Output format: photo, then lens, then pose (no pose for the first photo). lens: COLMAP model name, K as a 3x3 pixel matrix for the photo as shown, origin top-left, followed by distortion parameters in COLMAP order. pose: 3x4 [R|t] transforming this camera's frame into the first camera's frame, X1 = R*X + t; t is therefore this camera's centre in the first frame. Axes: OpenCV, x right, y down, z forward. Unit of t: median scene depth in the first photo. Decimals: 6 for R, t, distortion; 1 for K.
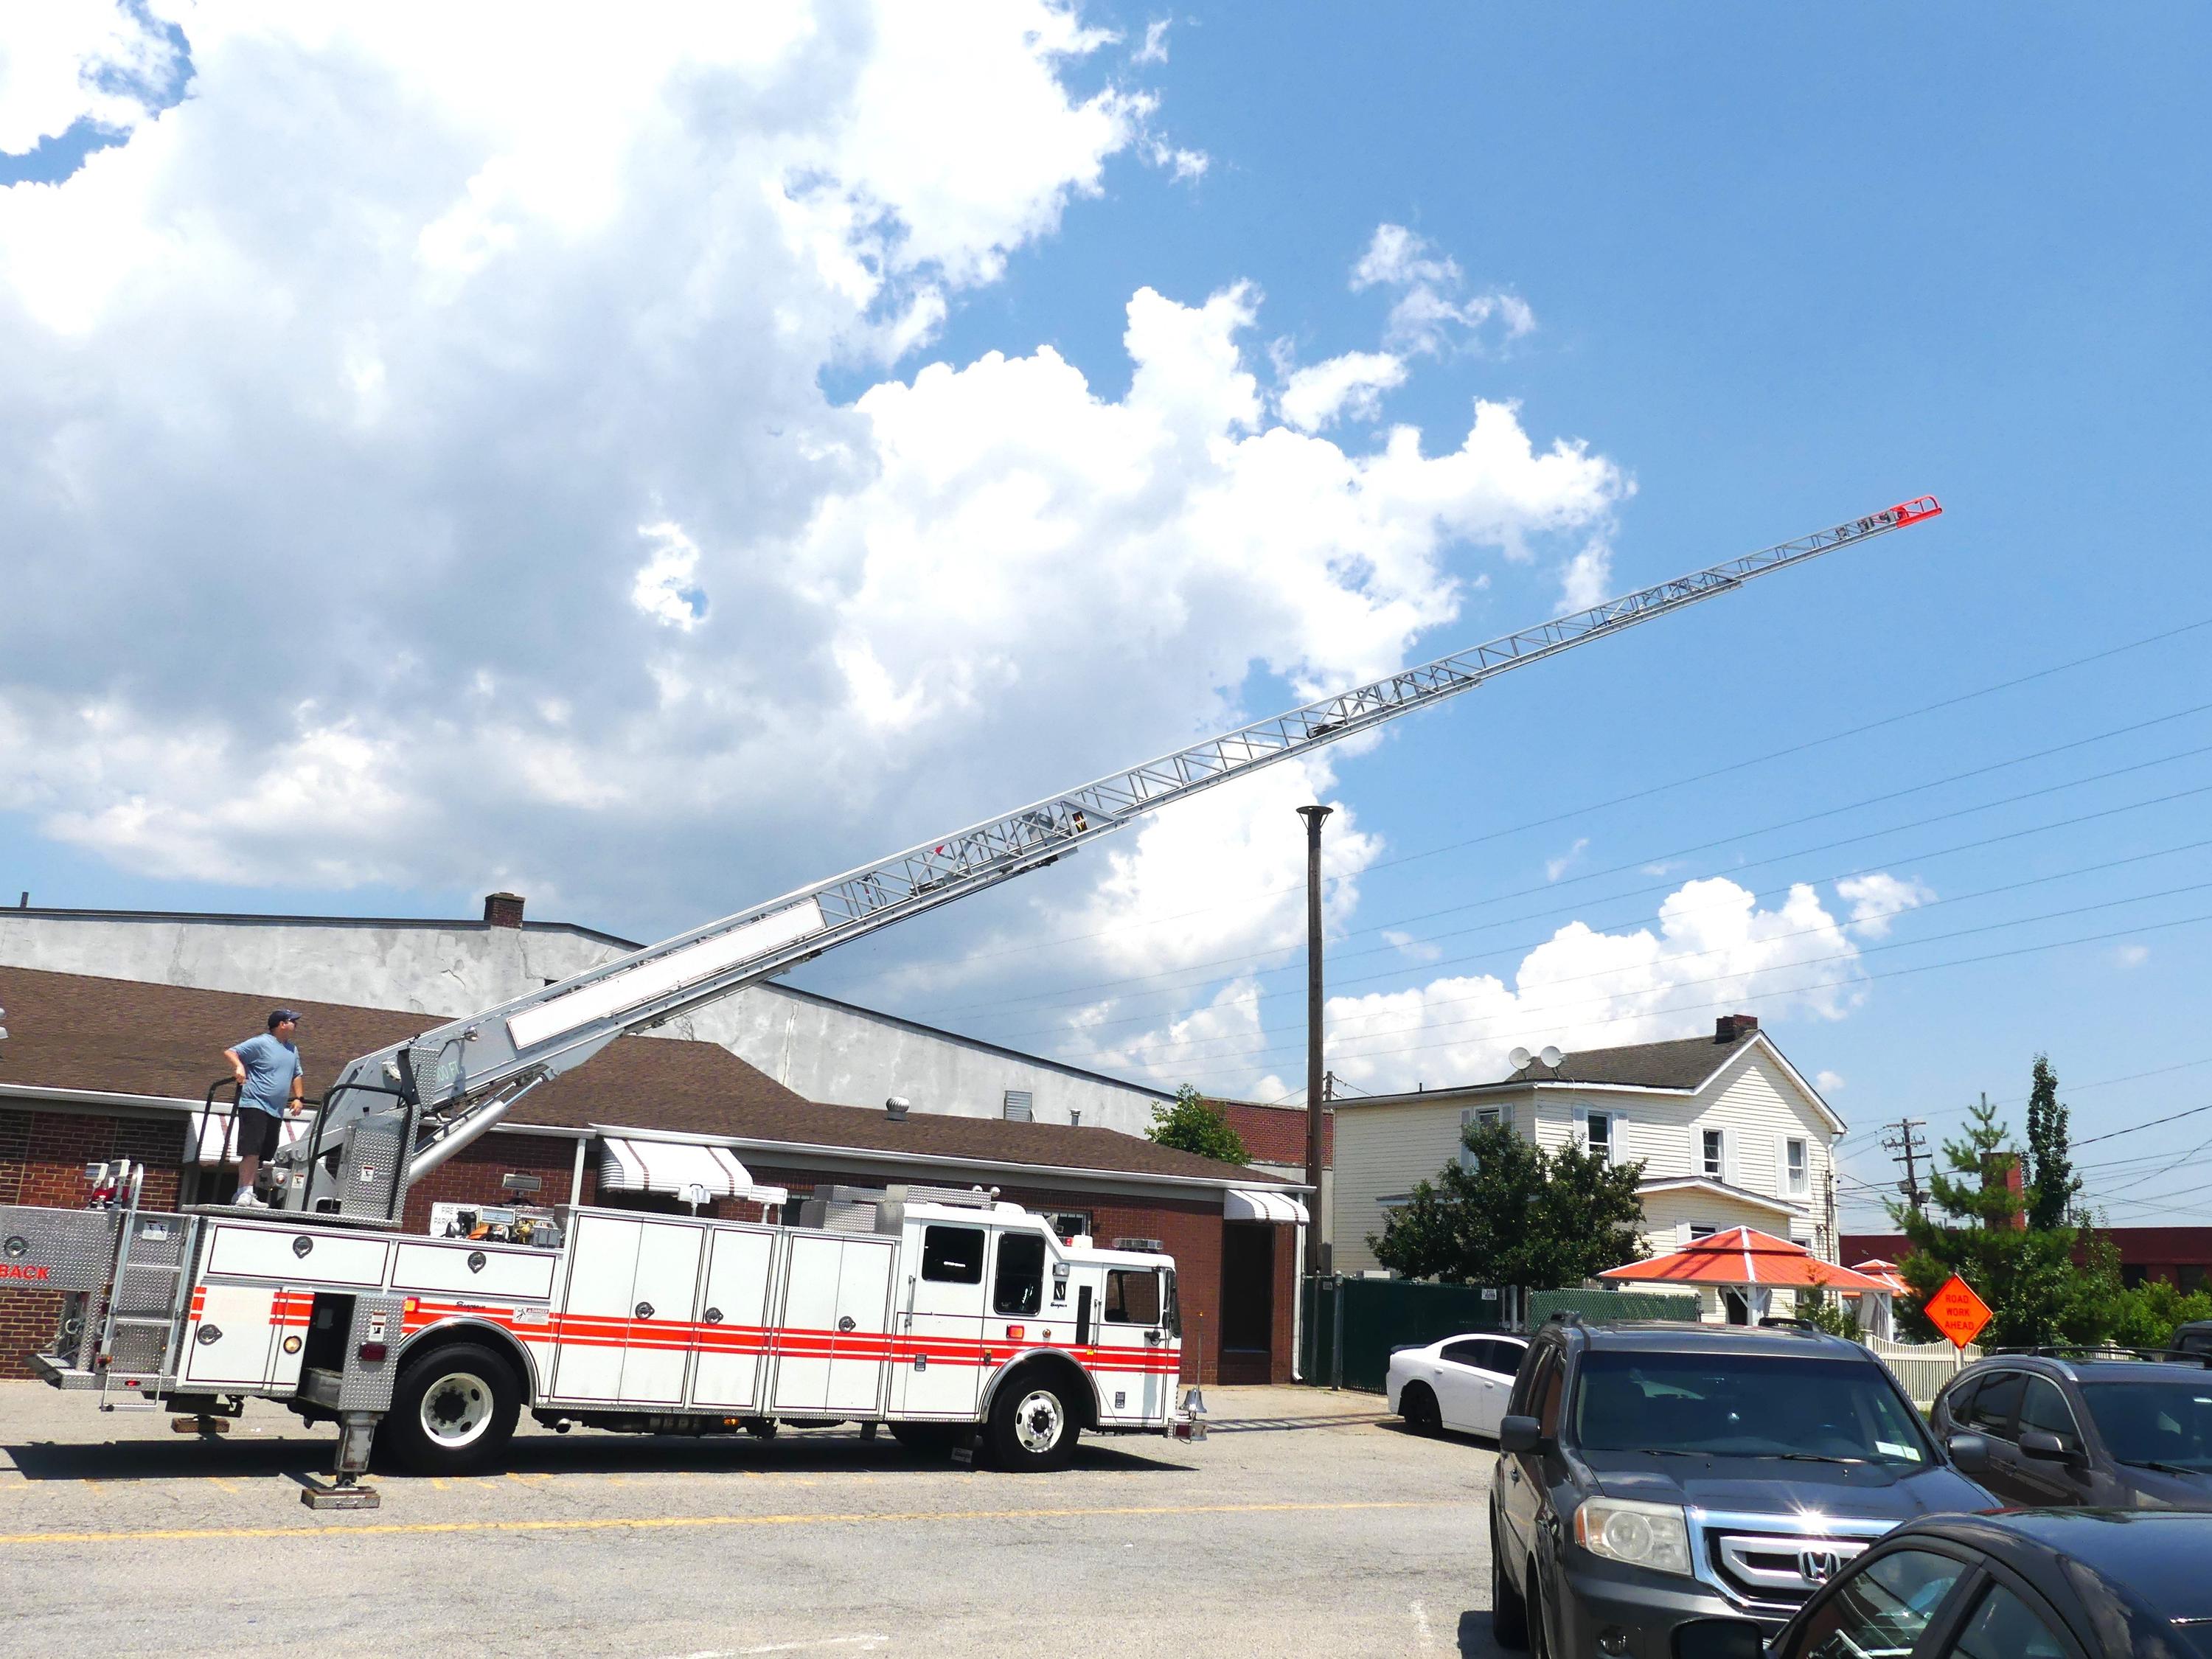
lens RADIAL K [[1828.4, 0, 1115.0], [0, 1828.4, 911.2], [0, 0, 1]] dist [-0.058857, 0.096860]
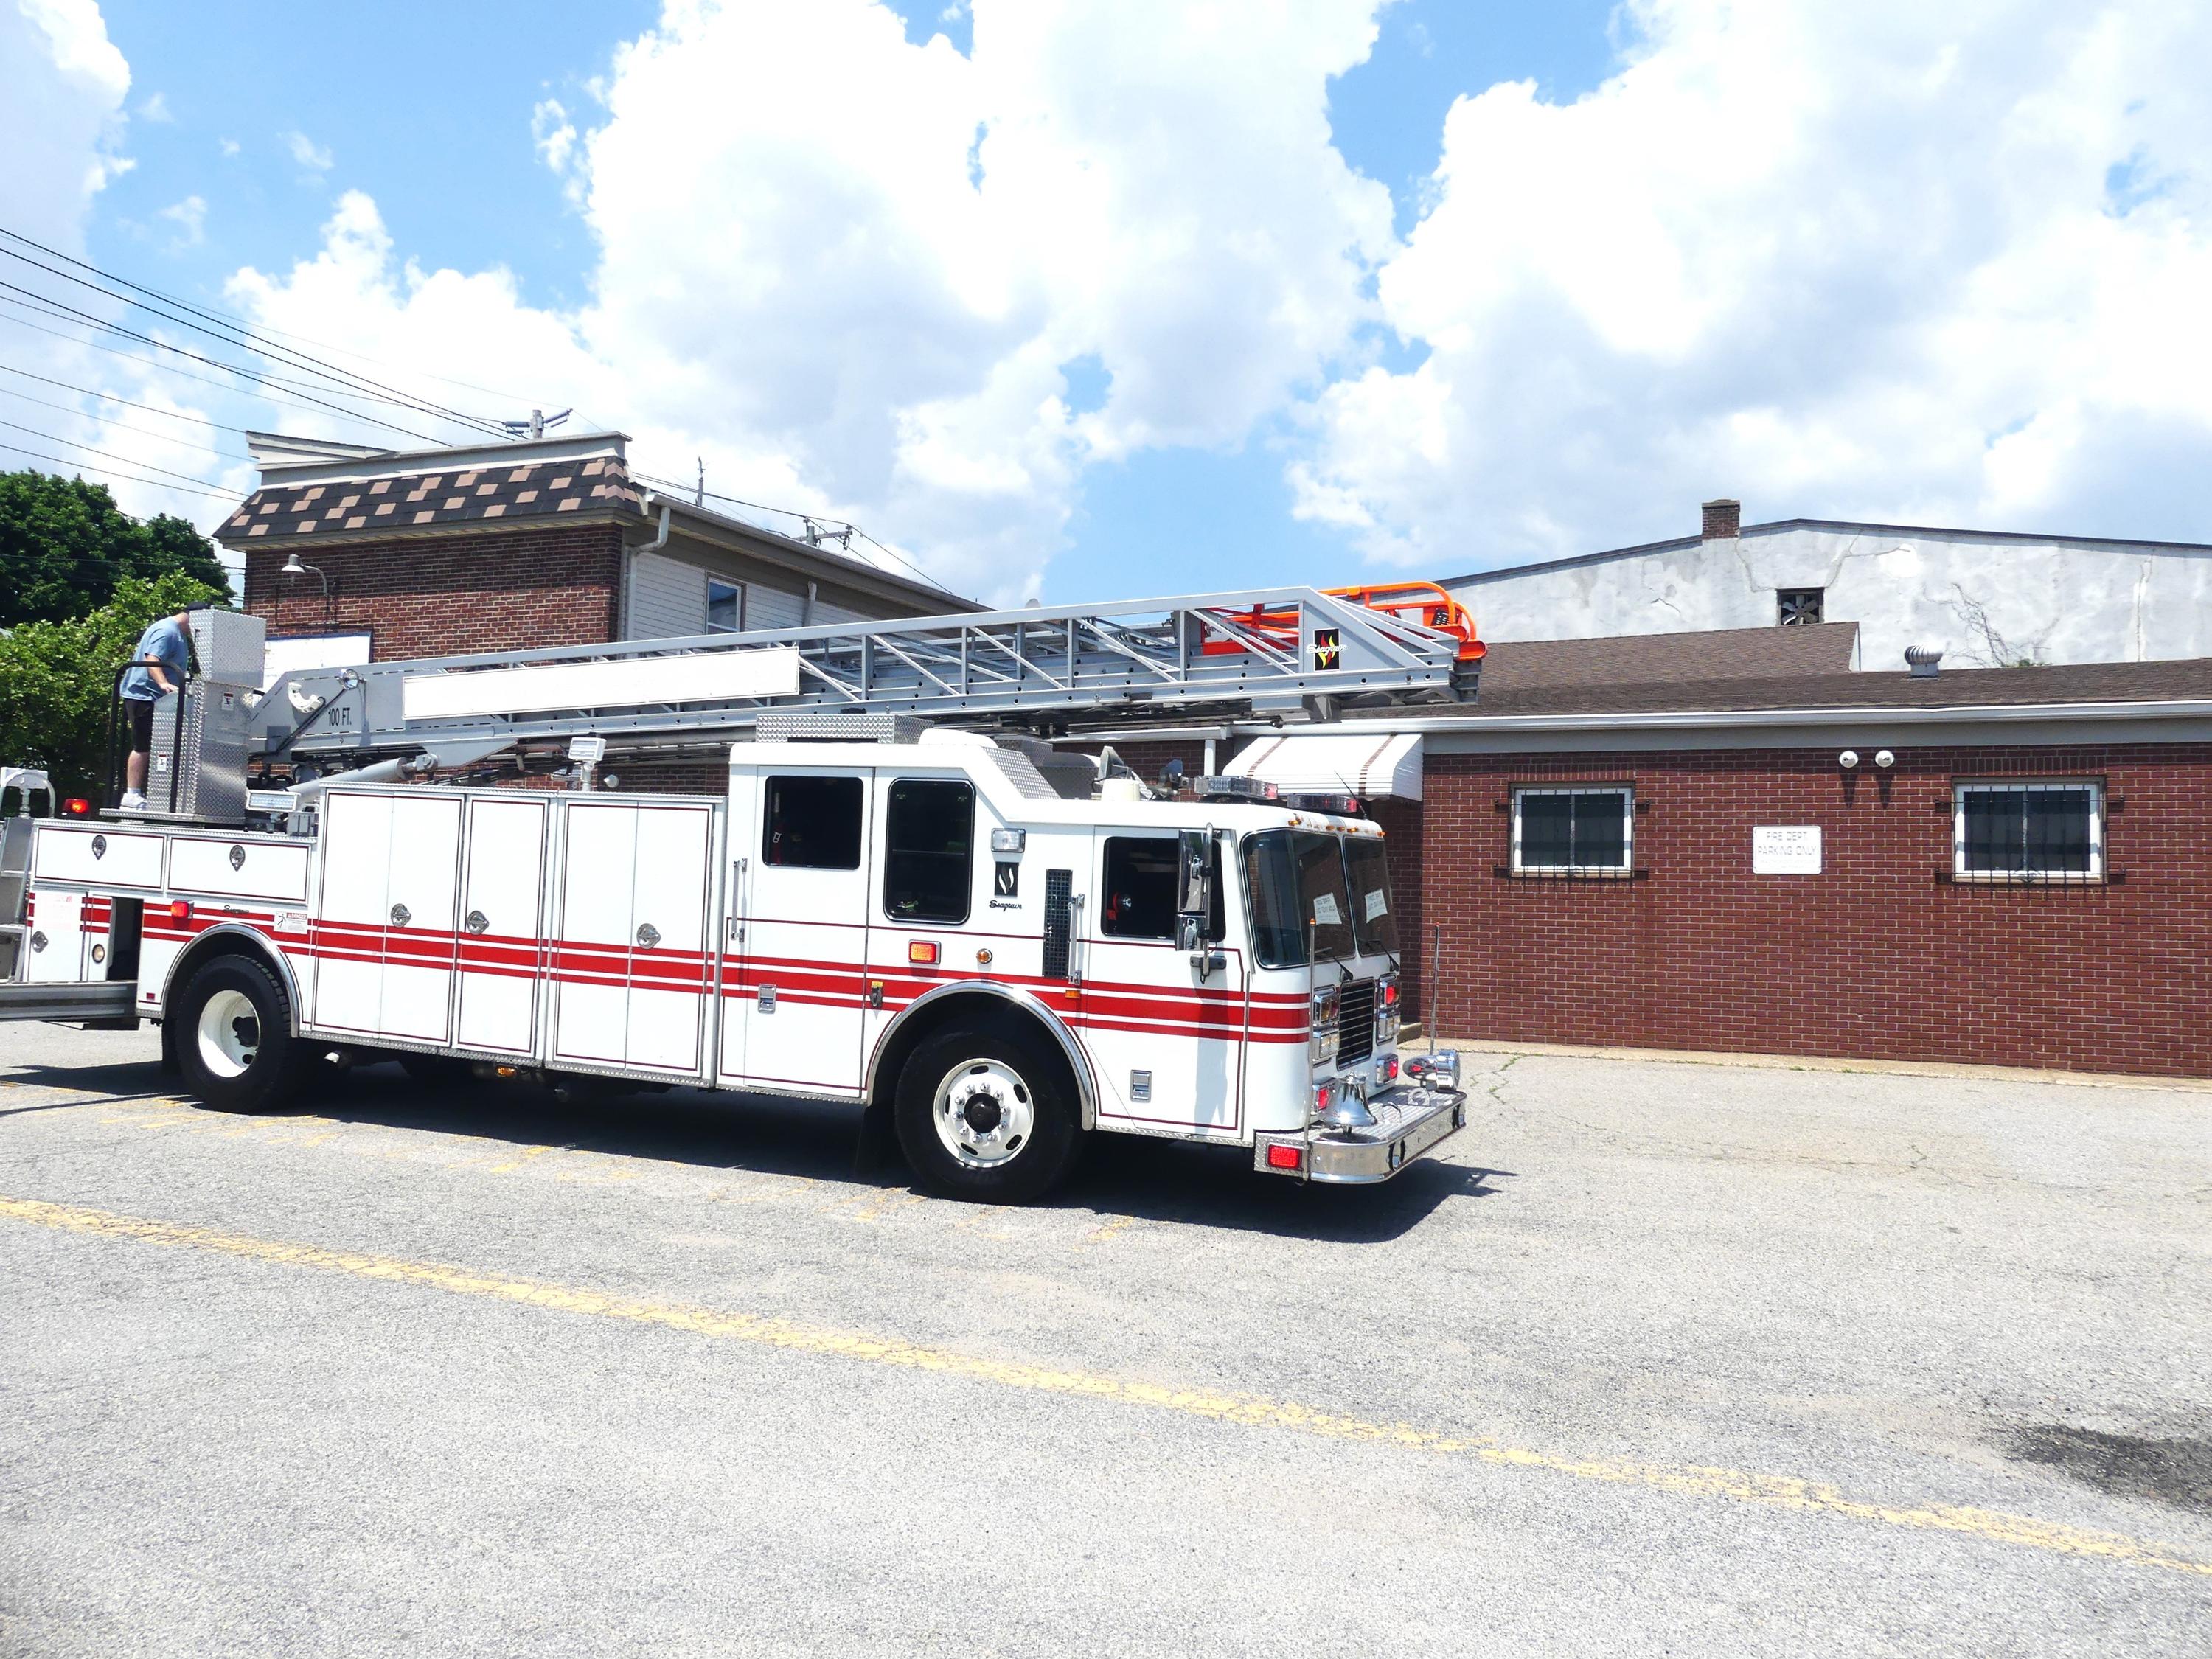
lens RADIAL K [[1655.7, 0, 1105.0], [0, 1655.7, 825.1], [0, 0, 1]] dist [-0.026393, 0.020090]
pose [[0.526470, -0.069108, -0.847381, 0.408761], [0.165563, 0.985944, 0.022454, 0.188771], [0.833918, -0.152116, 0.530511, 0.777189]]
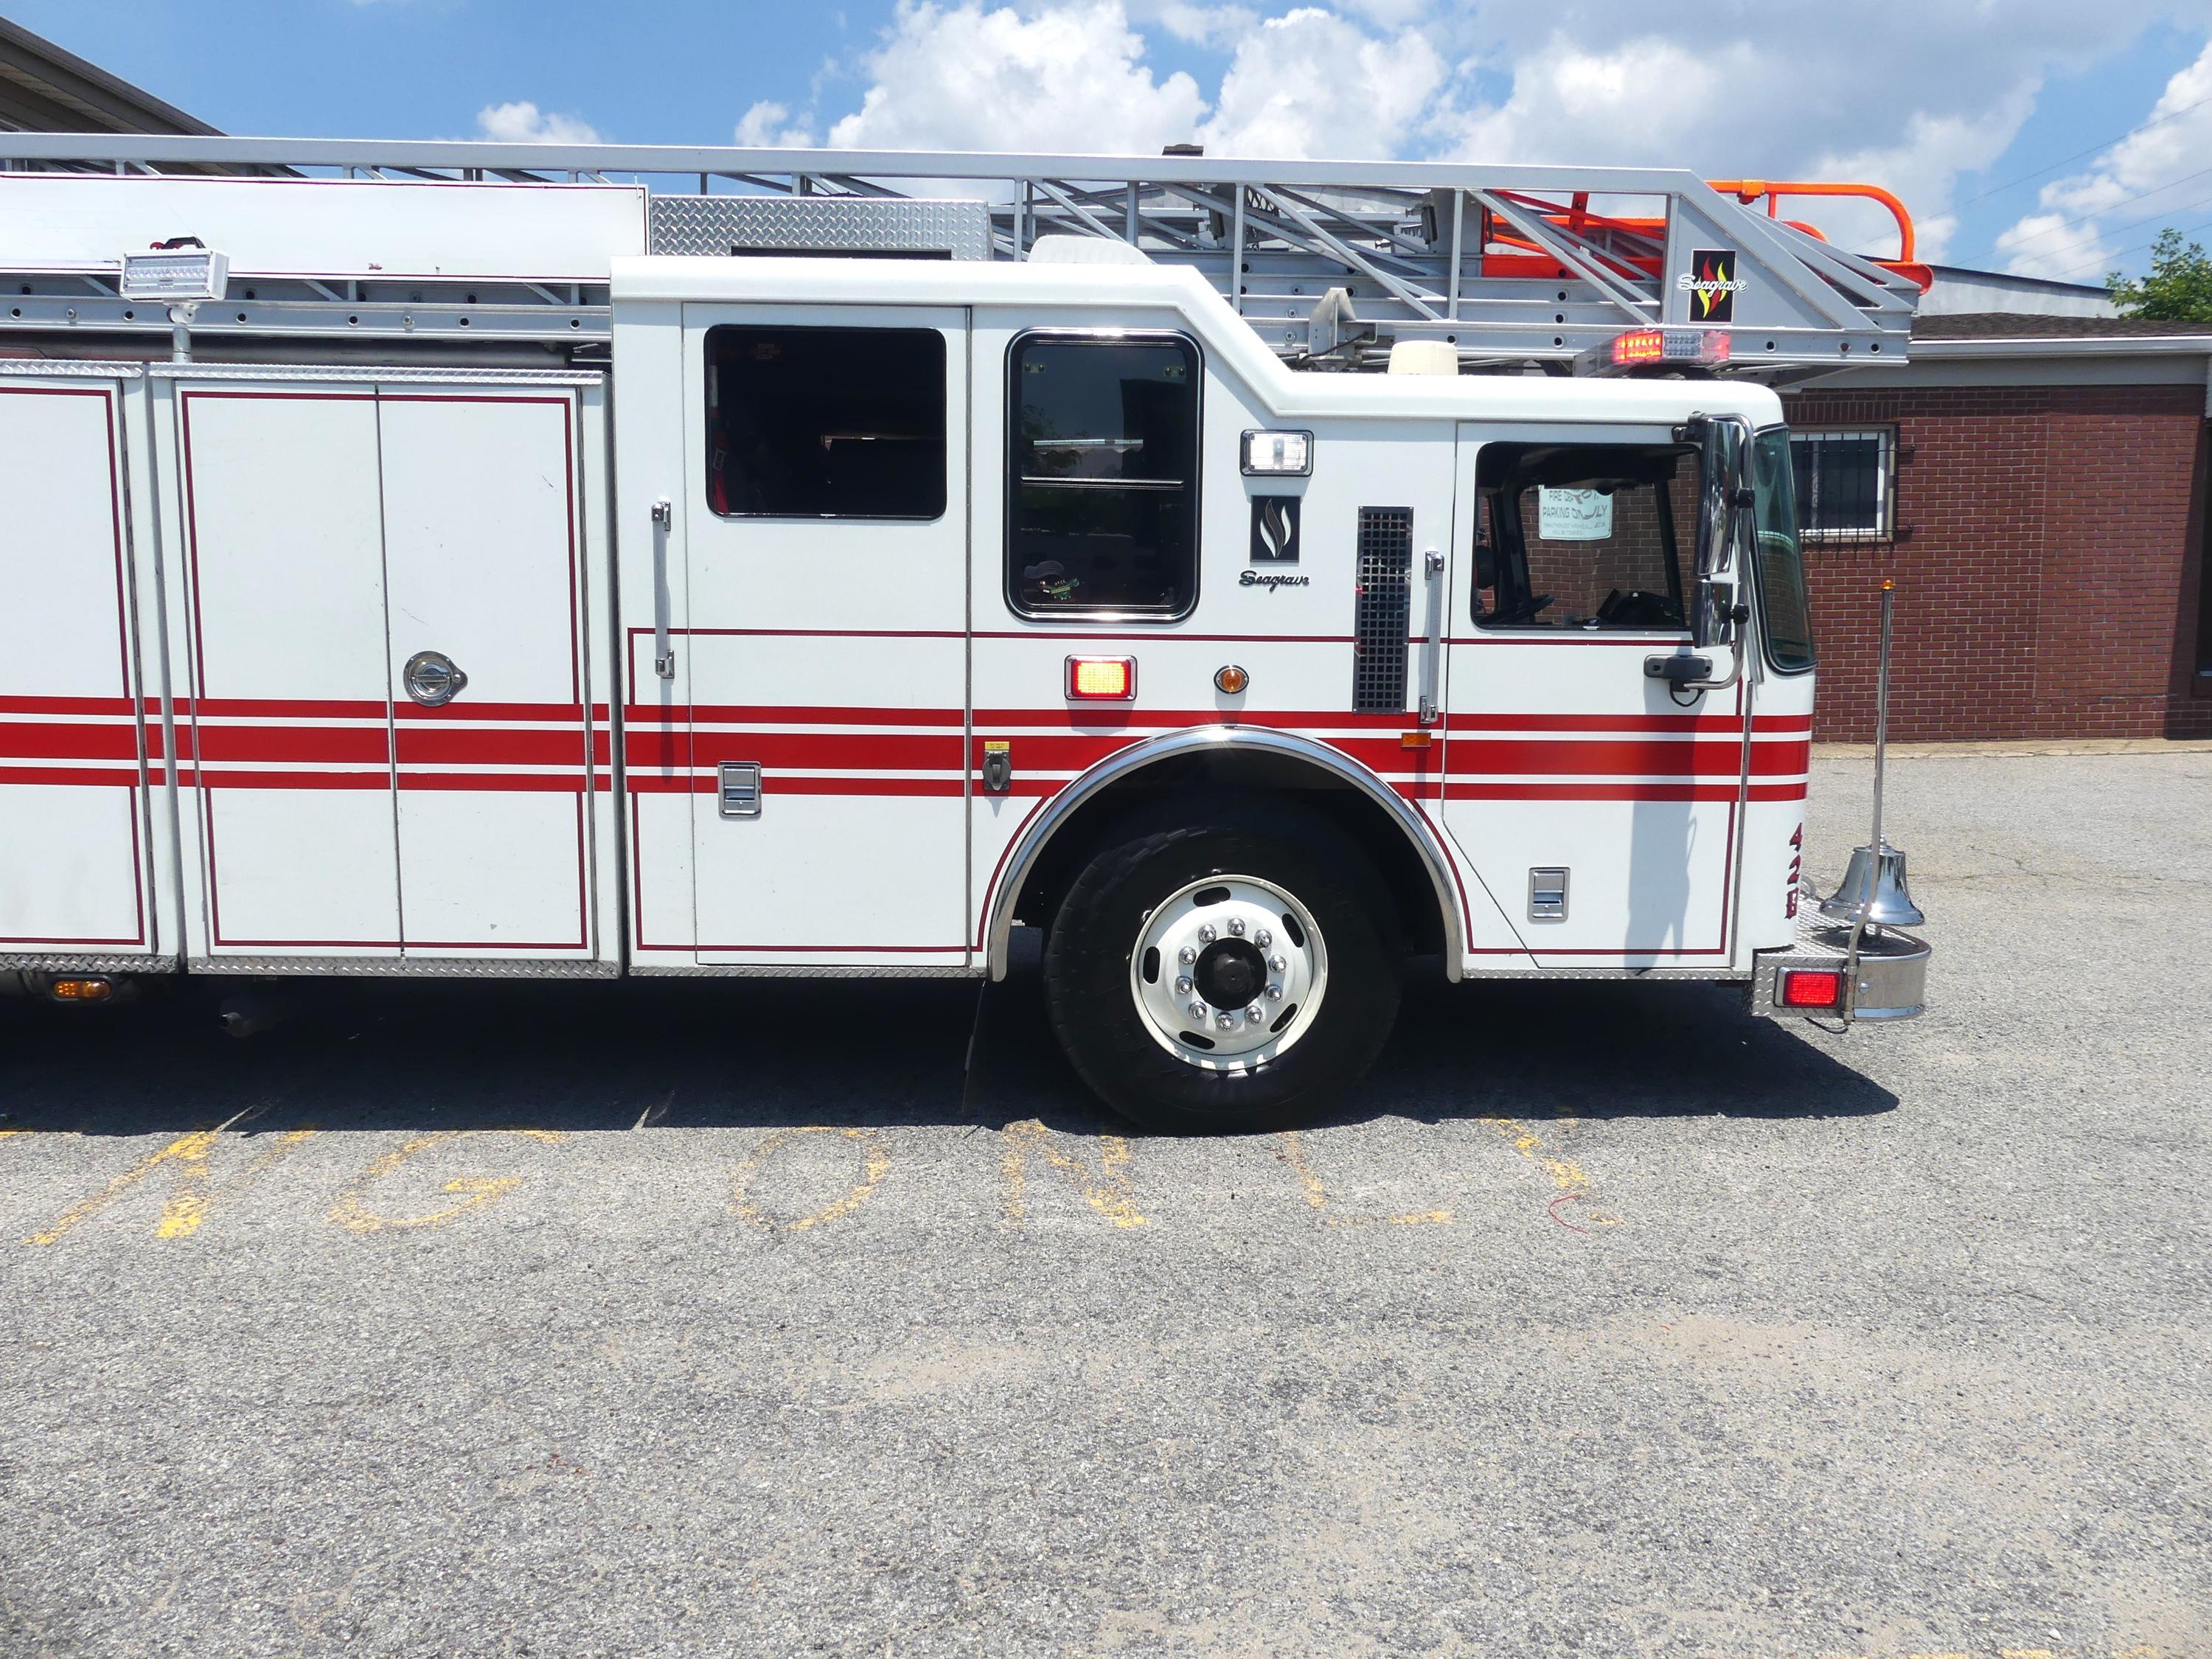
lens RADIAL K [[1678.9, 0, 1088.6], [0, 1678.9, 795.0], [0, 0, 1]] dist [-0.026015, 0.004964]
pose [[0.836038, 0.011906, -0.548543, 0.089325], [0.155131, 0.953842, 0.257139, 0.178751], [0.526284, -0.300074, 0.795601, 0.777848]]
